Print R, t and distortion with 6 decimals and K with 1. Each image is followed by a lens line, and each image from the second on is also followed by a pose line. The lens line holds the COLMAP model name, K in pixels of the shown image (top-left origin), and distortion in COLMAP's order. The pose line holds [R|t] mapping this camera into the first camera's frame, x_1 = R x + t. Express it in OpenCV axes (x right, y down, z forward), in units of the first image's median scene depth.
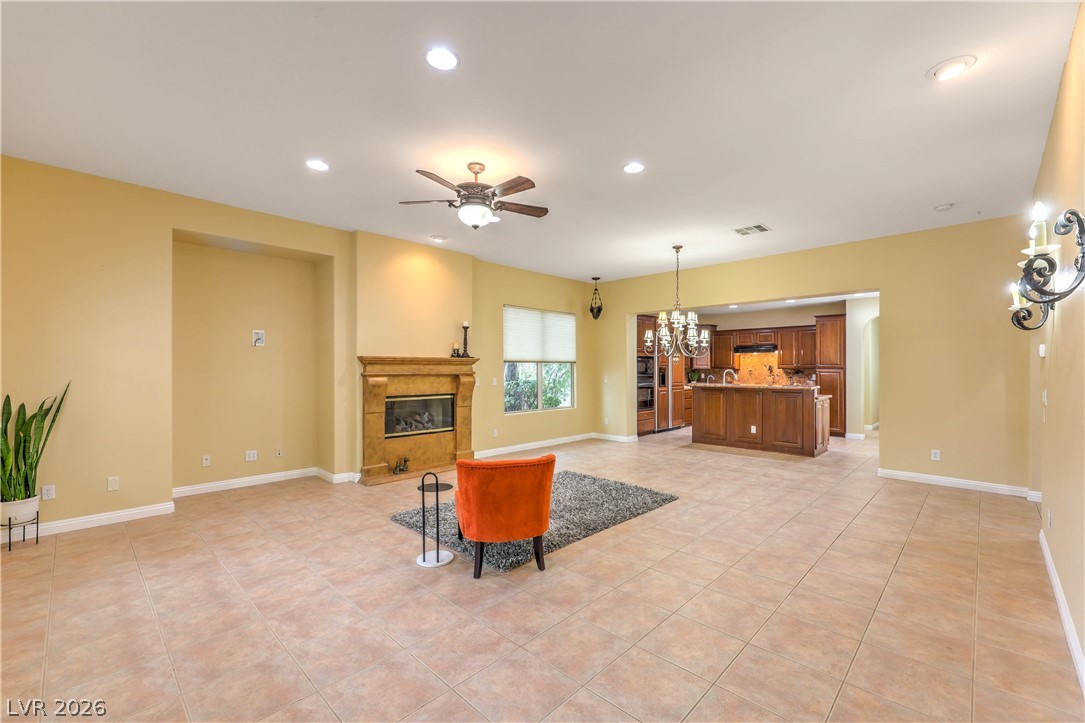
lens RADIAL K [[448.9, 0, 544.3], [0, 448.9, 369.4], [0, 0, 1]] dist [0.012355, 0.000431]
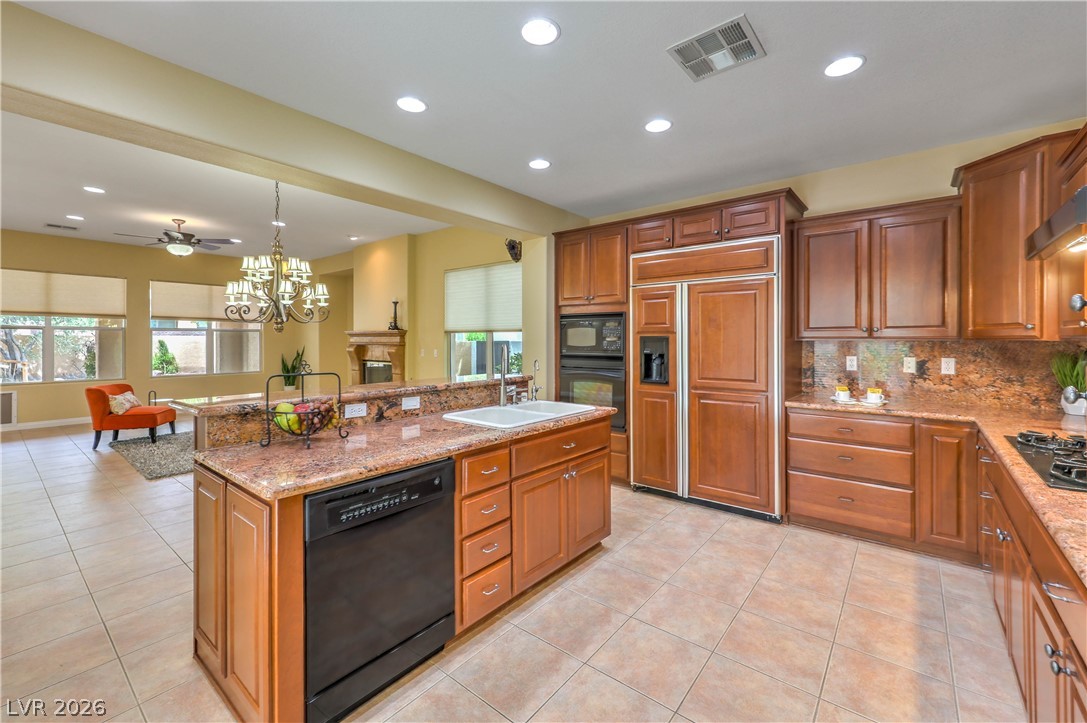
lens RADIAL K [[449.8, 0, 546.3], [0, 449.8, 338.6], [0, 0, 1]] dist [0.012355, 0.000431]
pose [[0.091613, -0.001992, -0.995793, 0.842638], [-0.000752, 0.999998, -0.002069, -0.002624], [0.995794, 0.000938, 0.091611, 1.112171]]
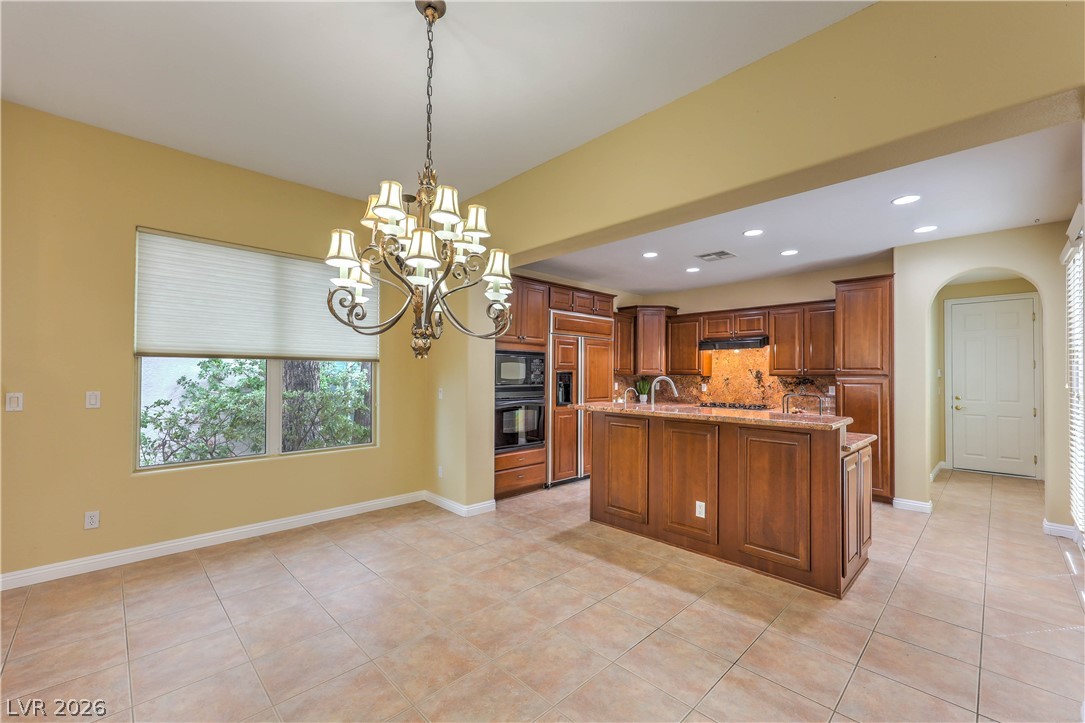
lens RADIAL K [[448.9, 0, 547.7], [0, 448.9, 362.3], [0, 0, 1]] dist [0.012355, 0.000431]
pose [[0.999822, 0.008738, -0.016694, 0.322559], [-0.009213, 0.999548, -0.028611, 0.000045], [0.016437, 0.028760, 0.999451, 0.551570]]
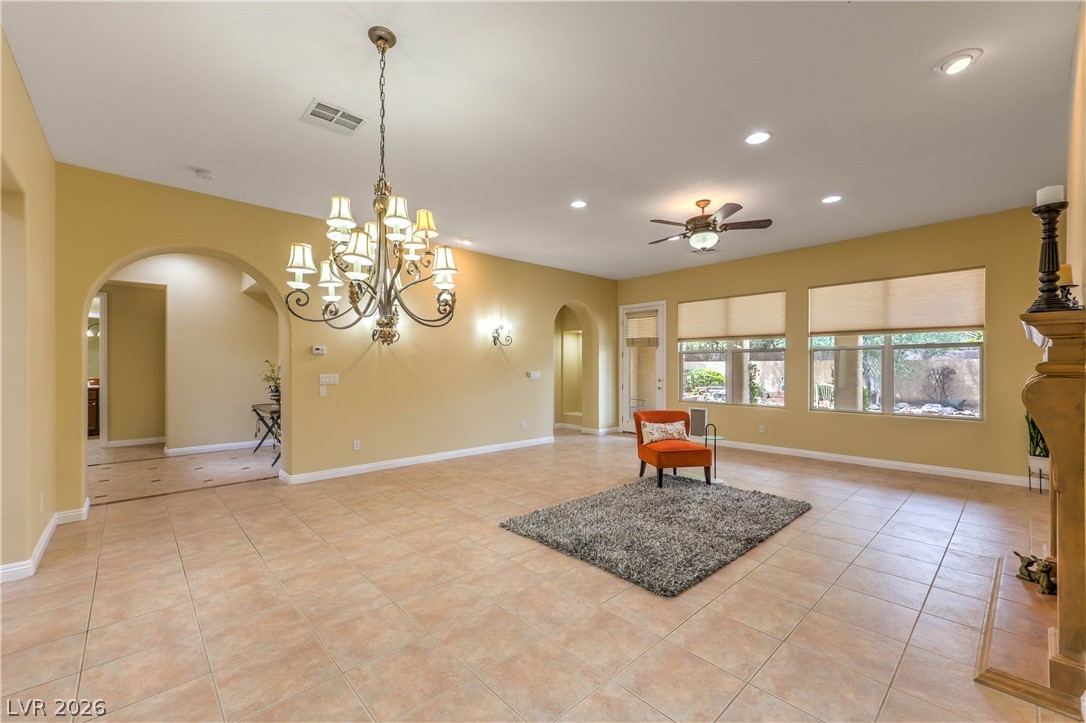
lens RADIAL K [[449.3, 0, 554.0], [0, 449.3, 359.0], [0, 0, 1]] dist [0.012355, 0.000431]
pose [[-0.999368, 0.002131, 0.035479, 0.111355], [0.001626, 0.999897, -0.014270, 0.004654], [-0.035505, -0.014203, -0.999269, 1.147877]]
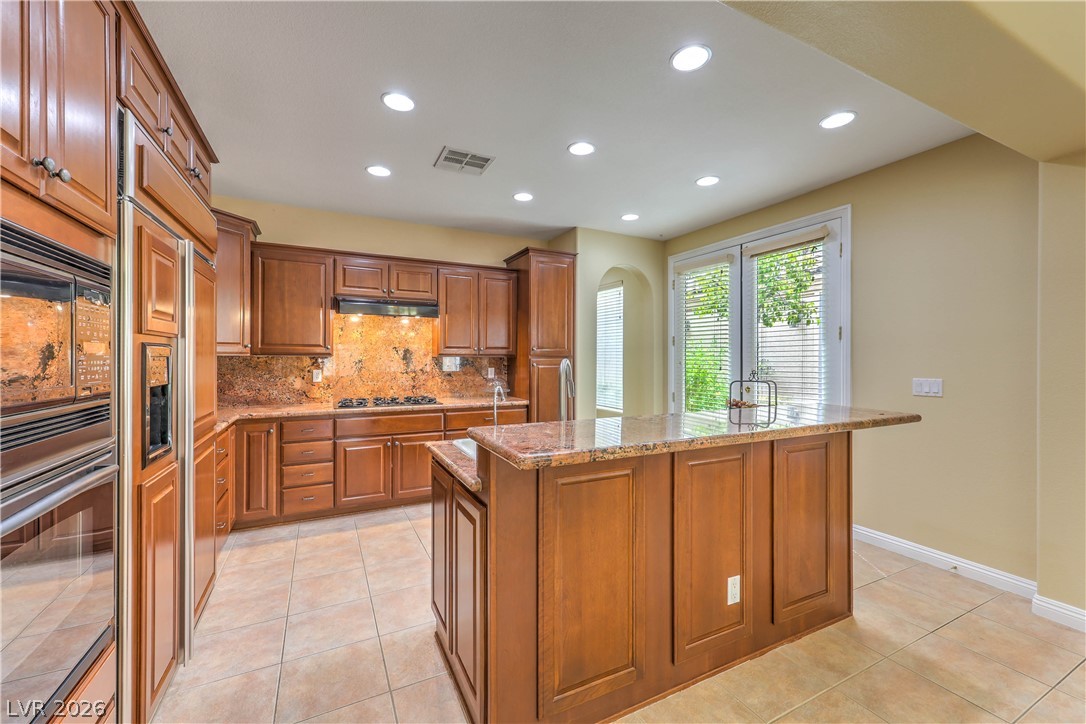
lens RADIAL K [[449.3, 0, 550.4], [0, 449.3, 359.9], [0, 0, 1]] dist [0.012355, 0.000431]
pose [[0.311570, -0.002999, 0.950219, 0.187733], [-0.001403, 0.999992, 0.003617, 0.000028], [-0.950222, -0.002460, 0.311563, 1.035838]]
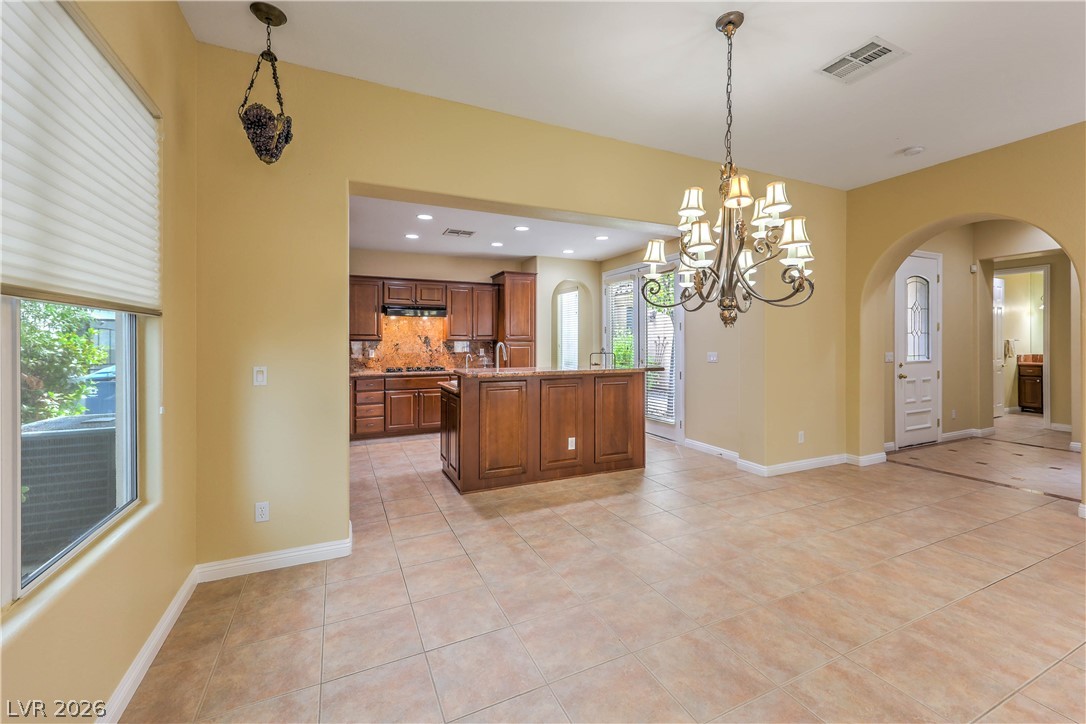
lens RADIAL K [[449.3, 0, 553.3], [0, 449.3, 342.7], [0, 0, 1]] dist [0.012355, 0.000431]
pose [[0.336863, -0.001040, 0.941553, -0.099430], [0.001394, 0.999999, 0.000605, 0.000766], [-0.941553, 0.001109, 0.336864, 0.837710]]
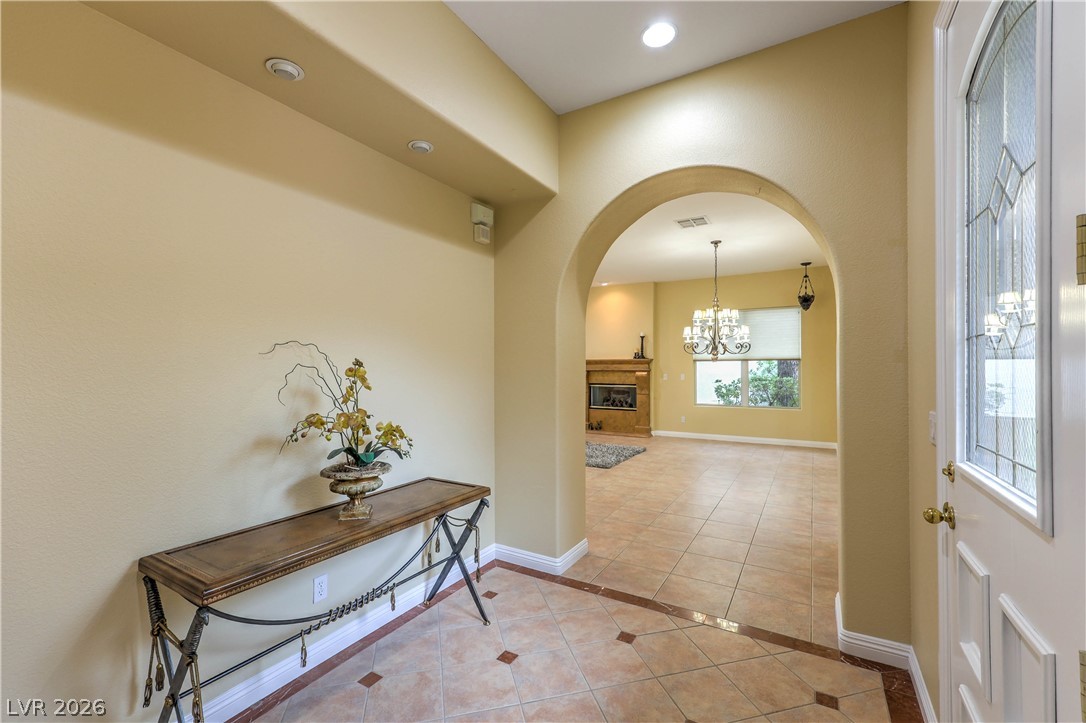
lens RADIAL K [[449.3, 0, 549.1], [0, 449.3, 367.0], [0, 0, 1]] dist [0.012355, 0.000431]
pose [[0.245360, 0.001116, -0.969432, 0.958690], [0.000885, 0.999999, 0.001376, -0.002547], [0.969432, -0.001195, 0.245358, 0.336650]]
